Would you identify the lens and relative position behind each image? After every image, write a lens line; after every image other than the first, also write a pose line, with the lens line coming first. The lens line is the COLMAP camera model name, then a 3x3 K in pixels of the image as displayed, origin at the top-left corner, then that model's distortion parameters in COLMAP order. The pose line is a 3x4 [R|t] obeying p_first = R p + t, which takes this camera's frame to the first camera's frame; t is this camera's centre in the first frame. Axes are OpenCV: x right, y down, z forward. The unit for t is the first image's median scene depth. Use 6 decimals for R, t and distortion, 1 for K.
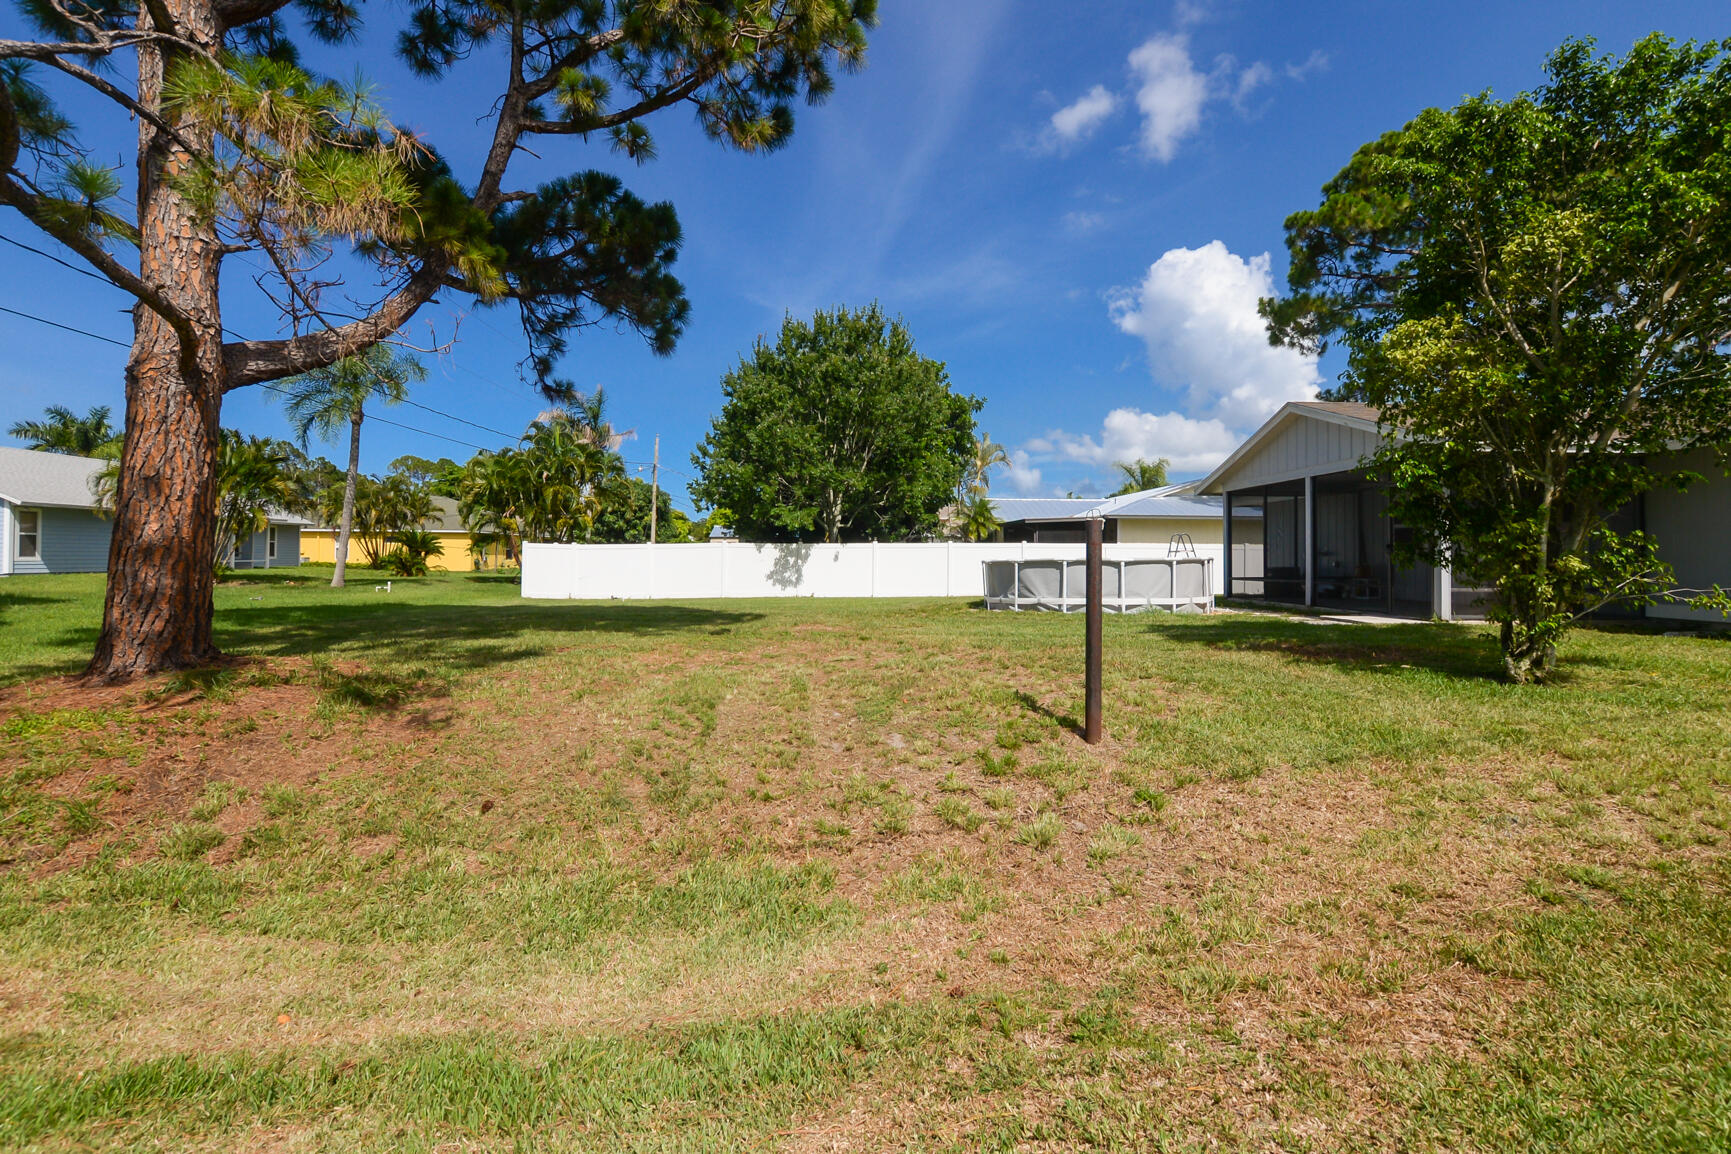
lens RADIAL K [[770.1, 0, 868.0], [0, 770.1, 569.9], [0, 0, 1]] dist [-0.022941, 0.003401]
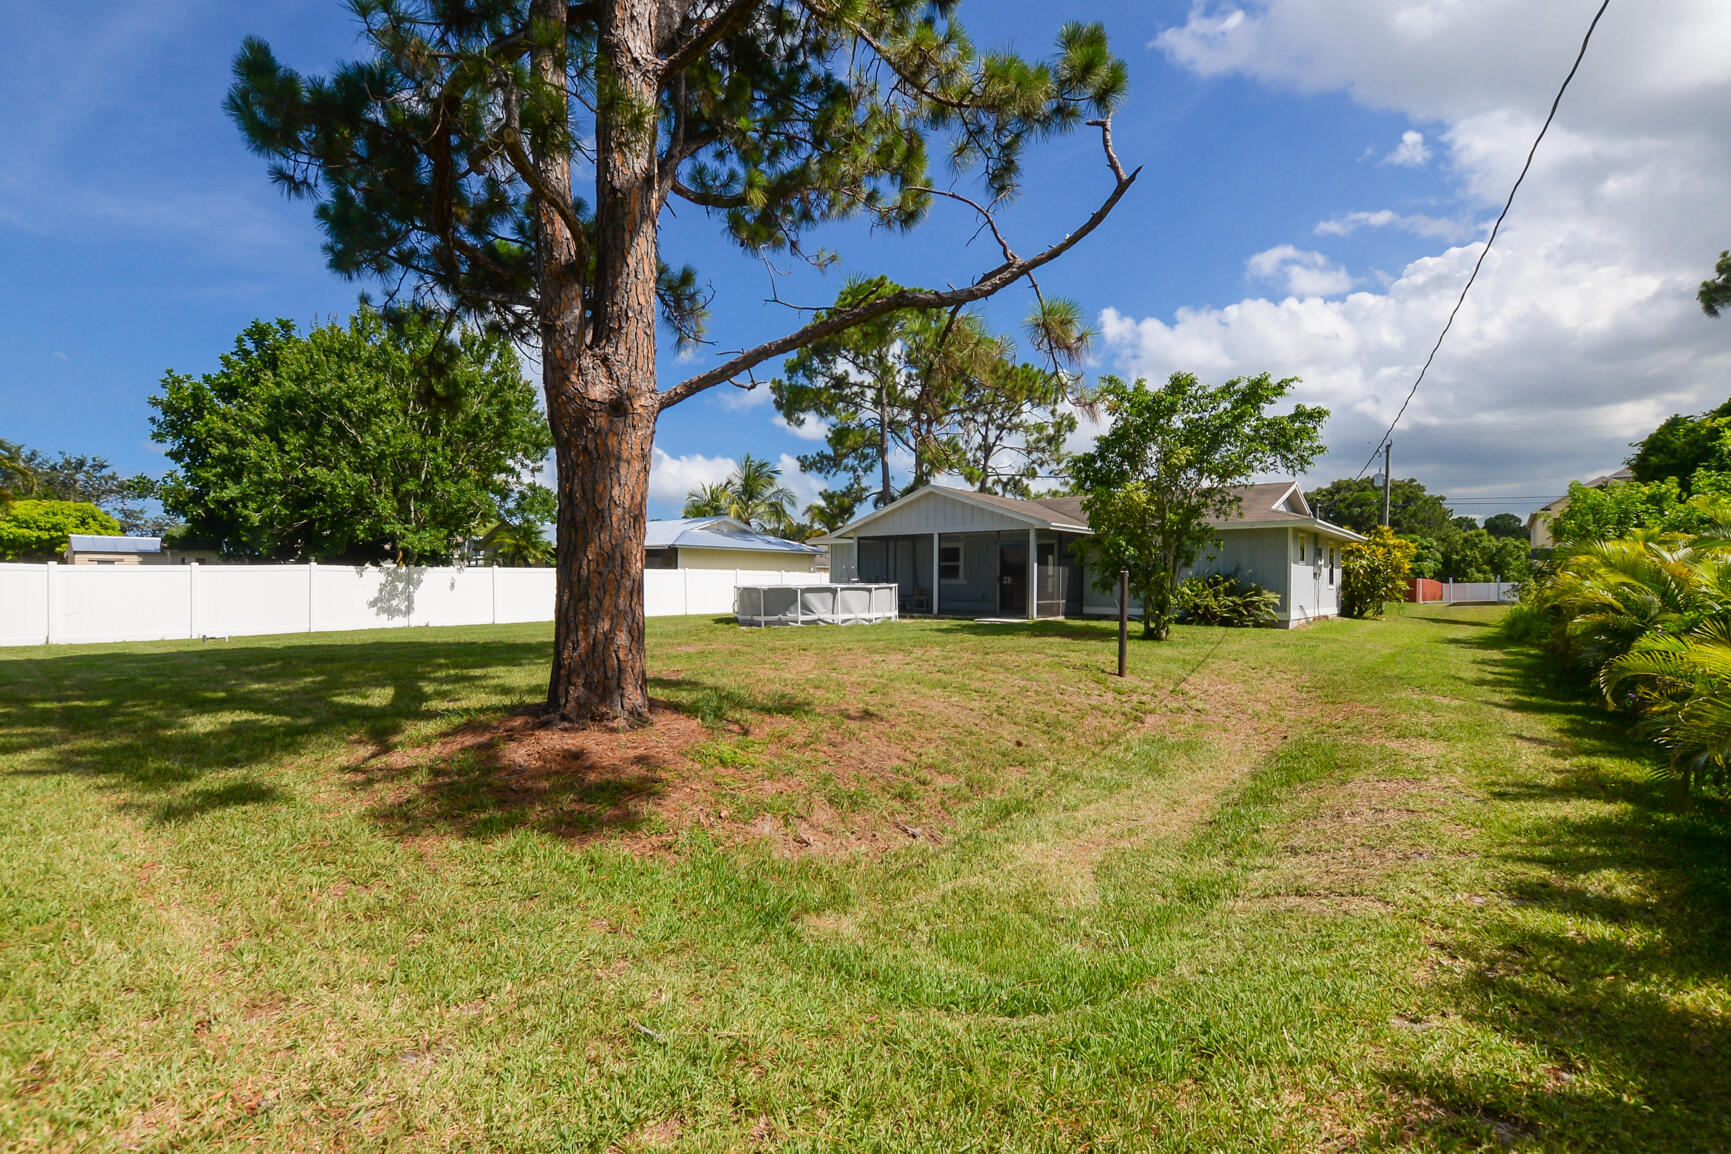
lens RADIAL K [[770.1, 0, 859.9], [0, 770.1, 579.2], [0, 0, 1]] dist [-0.022941, 0.003401]
pose [[0.681693, 0.006172, 0.731612, -0.377901], [0.008435, 0.999832, -0.016294, -0.001576], [-0.731589, 0.017279, 0.681526, 0.028882]]
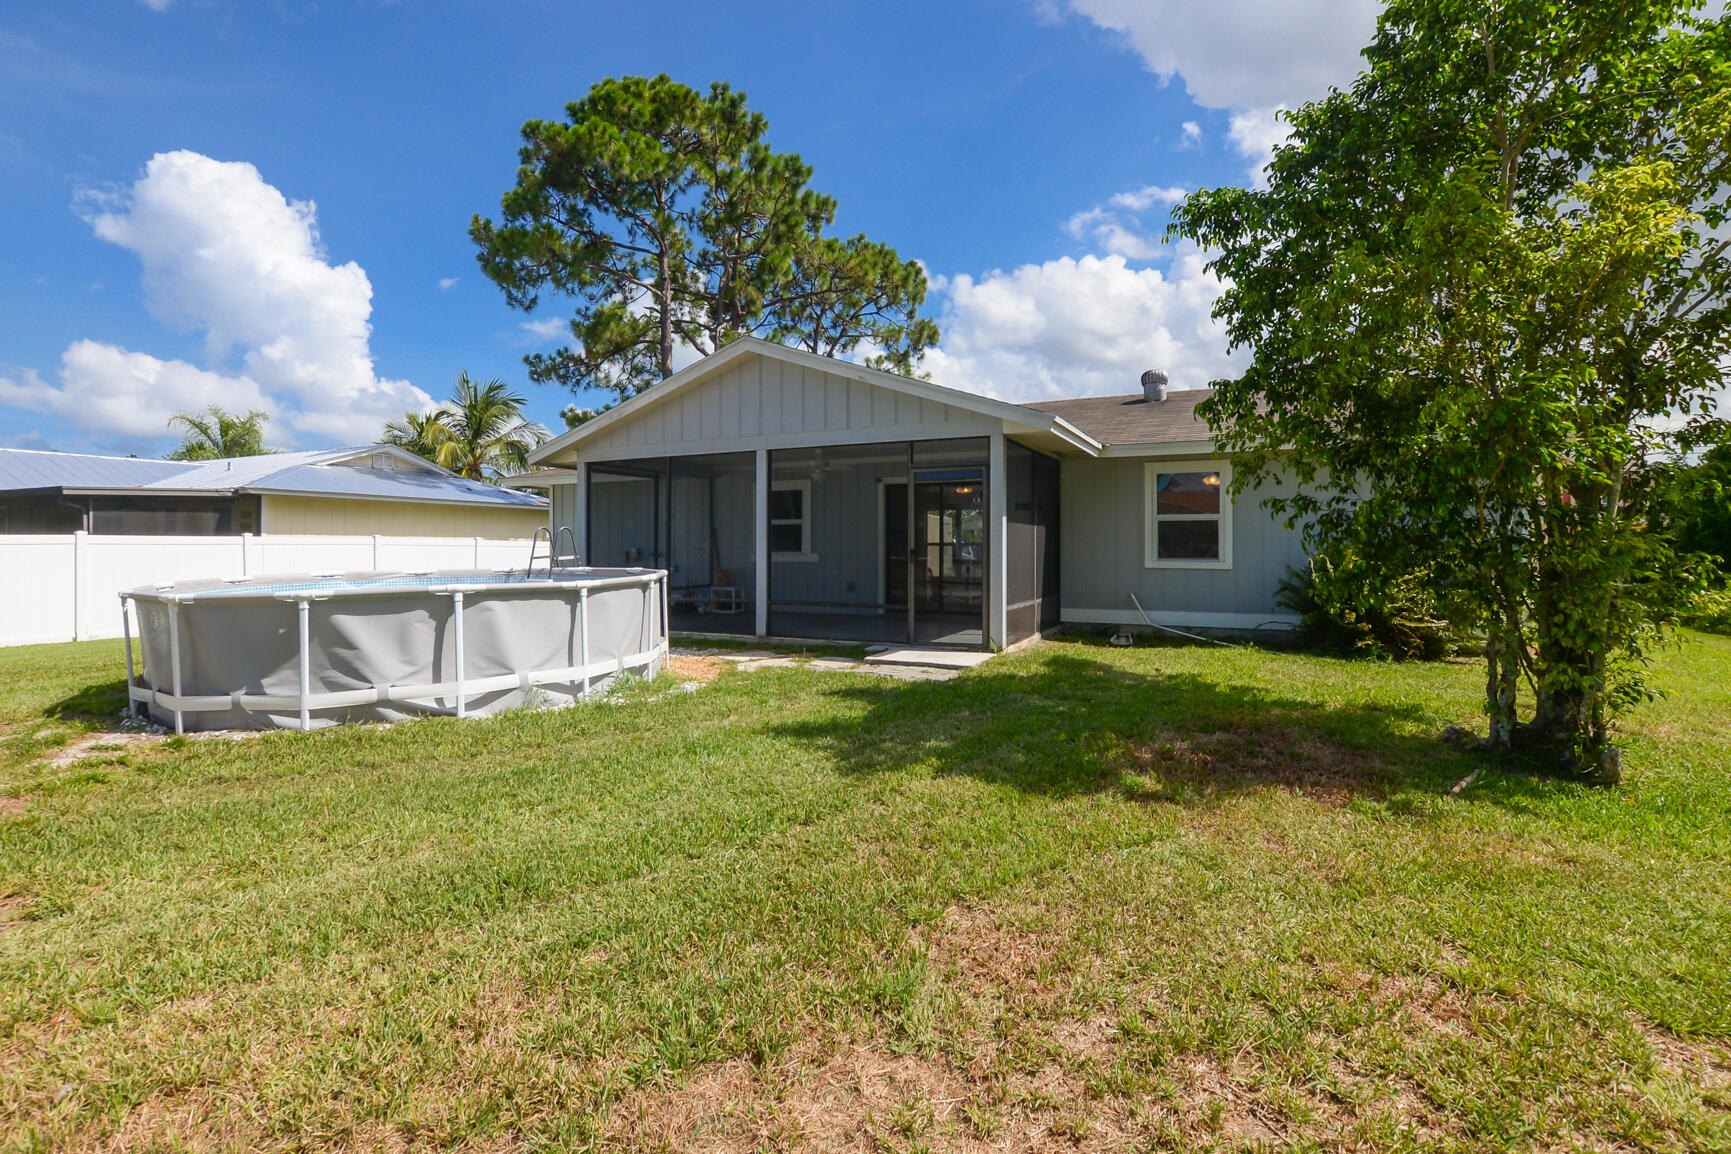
lens RADIAL K [[825.3, 0, 882.0], [0, 825.3, 526.5], [0, 0, 1]] dist [-0.012873, 0.001030]
pose [[0.459308, 0.023808, 0.887958, -0.018018], [0.017182, 0.999216, -0.035679, -0.013921], [-0.888111, 0.031644, 0.458538, 0.319413]]
